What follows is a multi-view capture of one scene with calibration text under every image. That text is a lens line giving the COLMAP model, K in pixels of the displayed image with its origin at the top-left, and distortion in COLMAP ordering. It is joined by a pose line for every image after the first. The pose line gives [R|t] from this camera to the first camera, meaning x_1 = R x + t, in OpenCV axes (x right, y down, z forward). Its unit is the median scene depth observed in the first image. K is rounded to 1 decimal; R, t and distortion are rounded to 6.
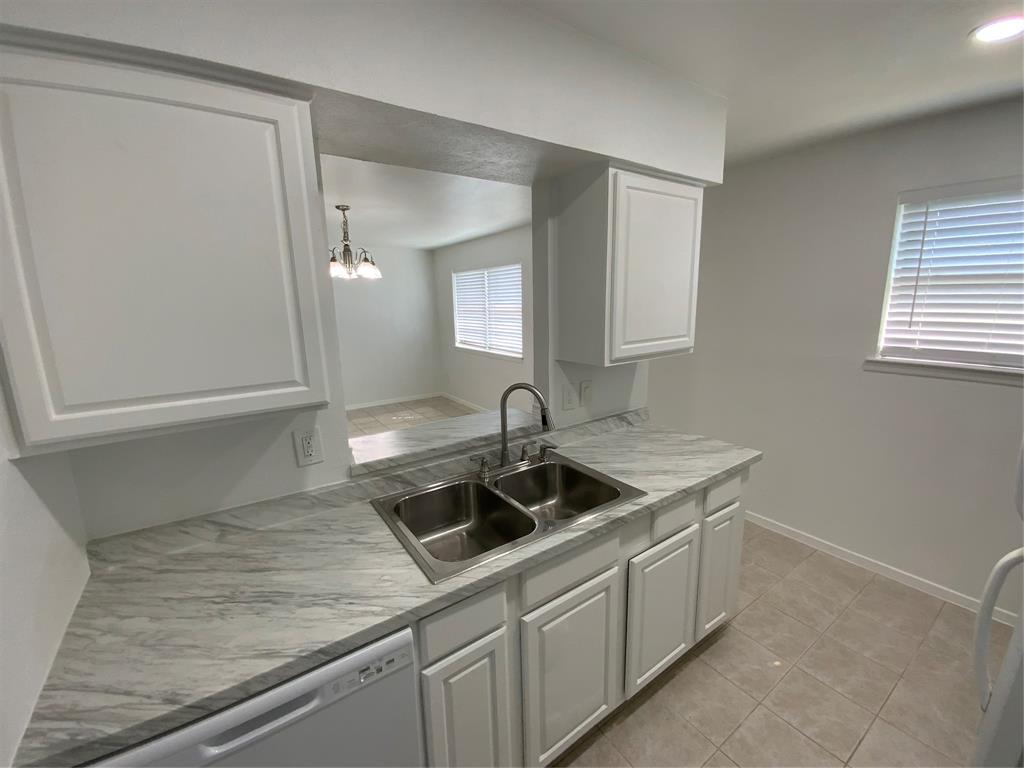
lens RADIAL K [[416.6, 0, 513.7], [0, 416.6, 383.3], [0, 0, 1]] dist [0.029541, -0.021762]
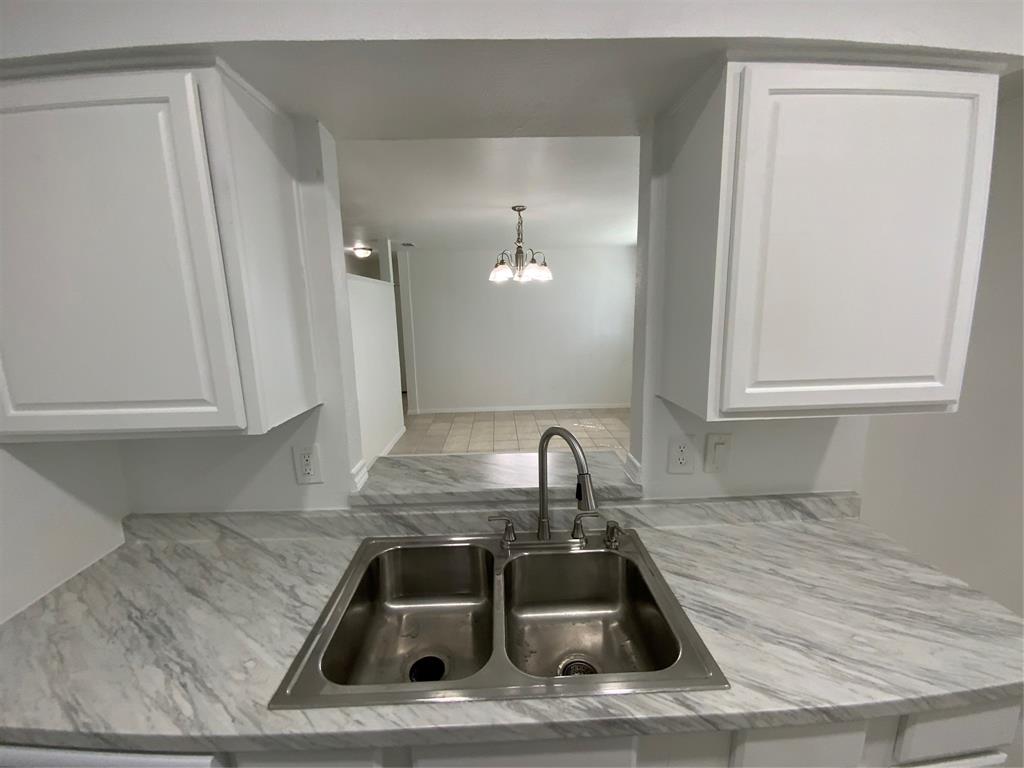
lens RADIAL K [[416.6, 0, 513.7], [0, 416.6, 383.3], [0, 0, 1]] dist [0.029541, -0.021762]
pose [[0.842771, 0.102450, -0.528433, 0.281602], [-0.103681, 0.994233, 0.027401, -0.076652], [0.528192, 0.031696, 0.848533, 0.352040]]
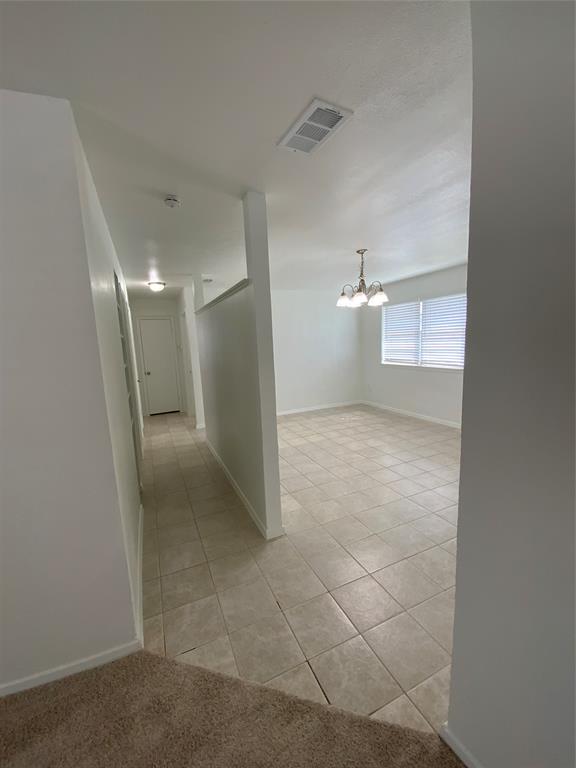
lens RADIAL K [[312.5, 0, 288.0], [0, 312.5, 384.0], [0, 0, 1]] dist [0.029541, -0.021762]
pose [[0.985304, -0.002453, -0.170792, -0.928480], [-0.005790, 0.998843, -0.047746, 0.075833], [0.170711, 0.048033, 0.984150, 0.047395]]
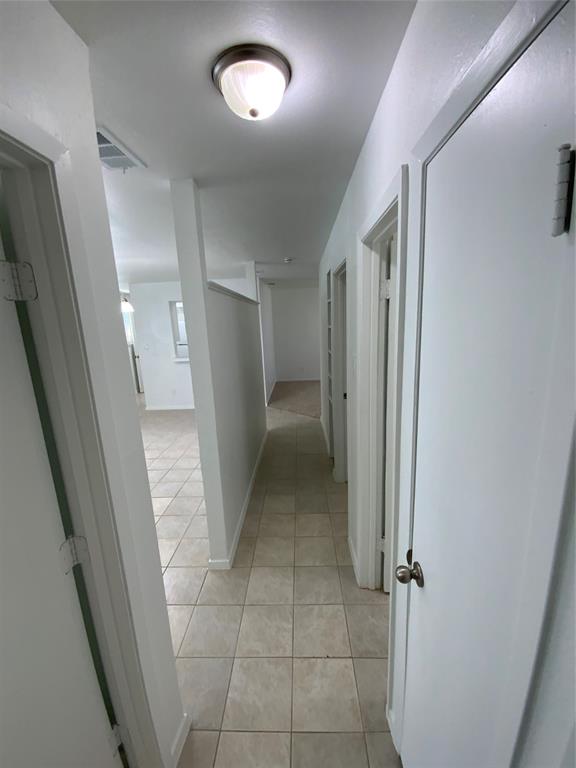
lens RADIAL K [[312.5, 0, 288.0], [0, 312.5, 384.0], [0, 0, 1]] dist [0.029541, -0.021762]
pose [[-0.807255, -0.064165, 0.586704, -2.876431], [0.175650, 0.922910, 0.342614, -0.579620], [-0.563459, 0.379632, -0.733753, 2.993604]]
